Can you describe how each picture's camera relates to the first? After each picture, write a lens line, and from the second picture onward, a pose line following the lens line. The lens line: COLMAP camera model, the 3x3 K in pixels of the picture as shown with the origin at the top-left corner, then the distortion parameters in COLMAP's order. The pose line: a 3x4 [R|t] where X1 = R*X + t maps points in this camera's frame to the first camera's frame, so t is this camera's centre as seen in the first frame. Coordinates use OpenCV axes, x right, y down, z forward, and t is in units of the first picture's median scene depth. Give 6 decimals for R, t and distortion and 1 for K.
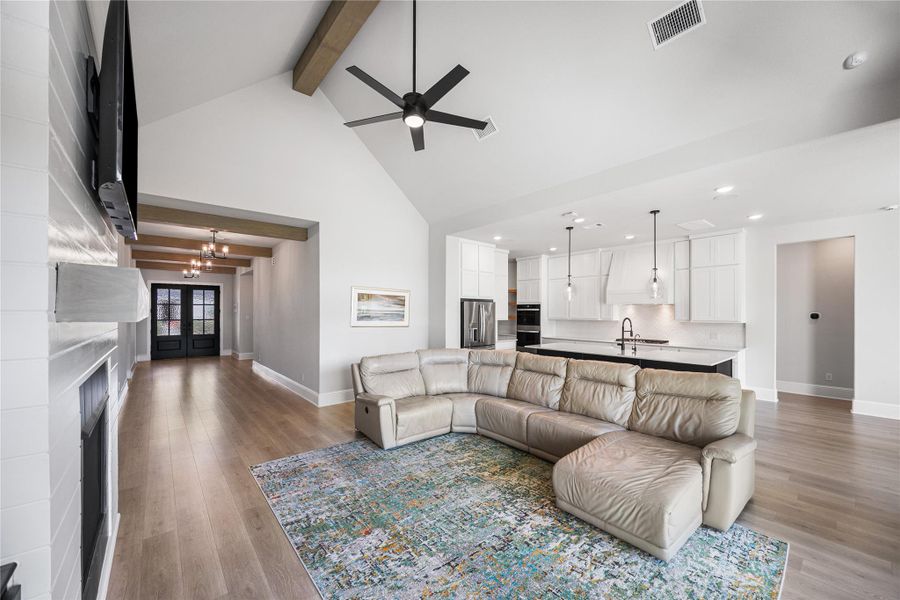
lens RADIAL K [[352.4, 0, 449.7], [0, 352.4, 308.6], [0, 0, 1]] dist [0.000659, 0.000050]
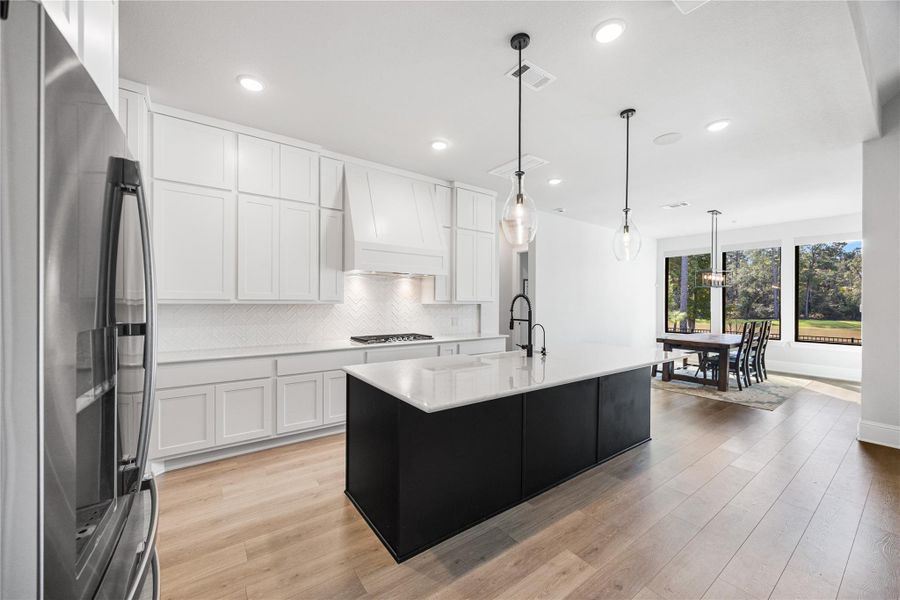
lens RADIAL K [[352.4, 0, 449.7], [0, 352.4, 302.6], [0, 0, 1]] dist [0.000659, 0.000050]
pose [[0.061314, 0.000049, 0.998119, -0.021888], [-0.011874, 0.999929, 0.000680, 0.035307], [-0.998048, -0.011893, 0.061310, 0.959051]]
